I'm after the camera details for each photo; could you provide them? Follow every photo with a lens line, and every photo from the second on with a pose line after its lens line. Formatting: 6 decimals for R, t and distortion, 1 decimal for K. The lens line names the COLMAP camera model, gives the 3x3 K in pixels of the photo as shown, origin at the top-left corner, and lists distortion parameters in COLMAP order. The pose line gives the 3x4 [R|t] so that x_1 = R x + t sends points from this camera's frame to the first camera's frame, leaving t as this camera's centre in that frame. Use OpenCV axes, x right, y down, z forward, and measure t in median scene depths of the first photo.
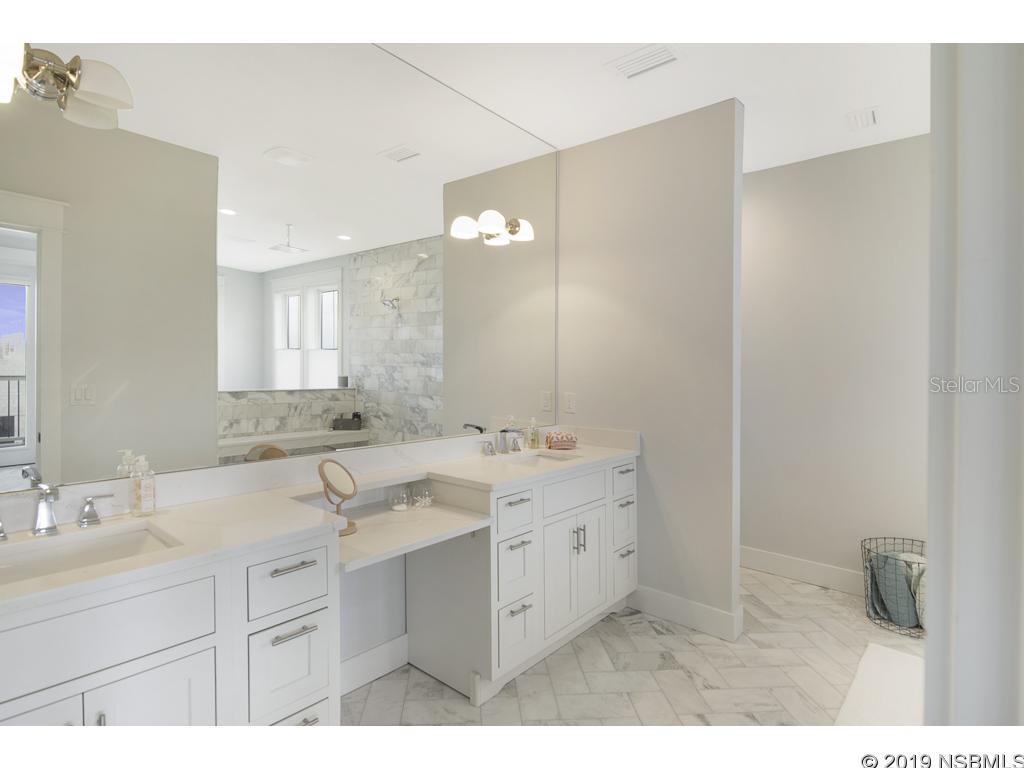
lens RADIAL K [[496.1, 0, 509.3], [0, 496.1, 380.2], [0, 0, 1]] dist [0.000860, -0.008235]
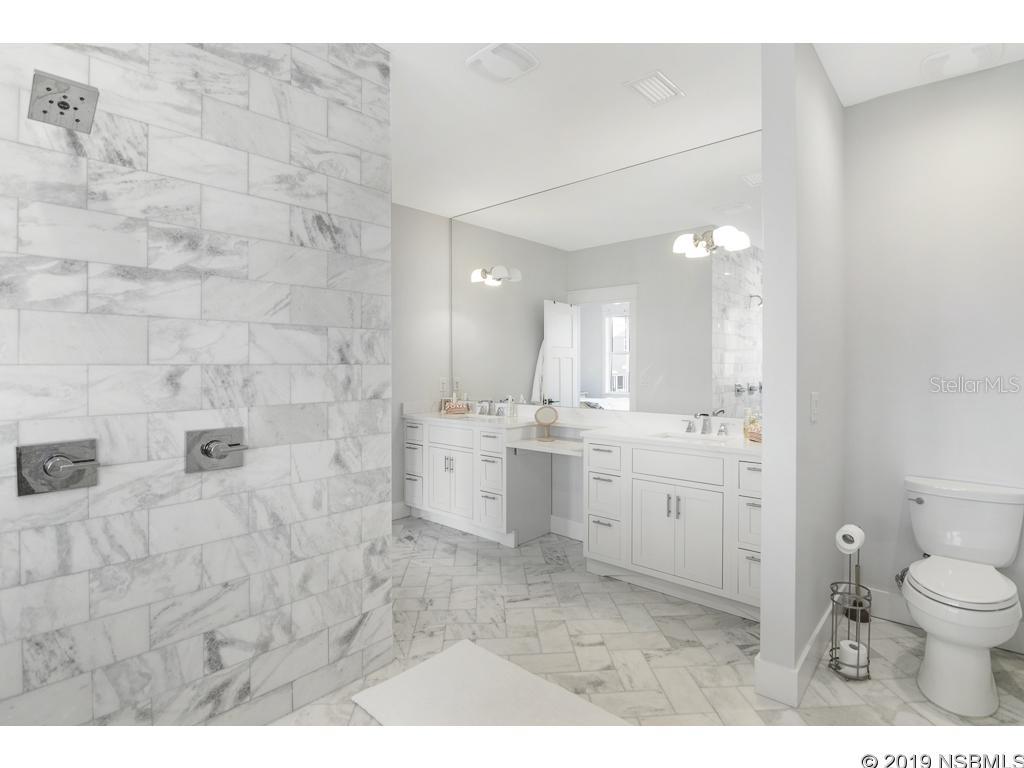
lens RADIAL K [[496.1, 0, 511.1], [0, 496.1, 378.0], [0, 0, 1]] dist [0.000860, -0.008235]
pose [[0.024348, 0.020991, -0.999483, 1.346212], [0.004589, 0.999767, 0.021108, 0.003613], [0.999693, -0.005101, 0.024246, 0.643470]]
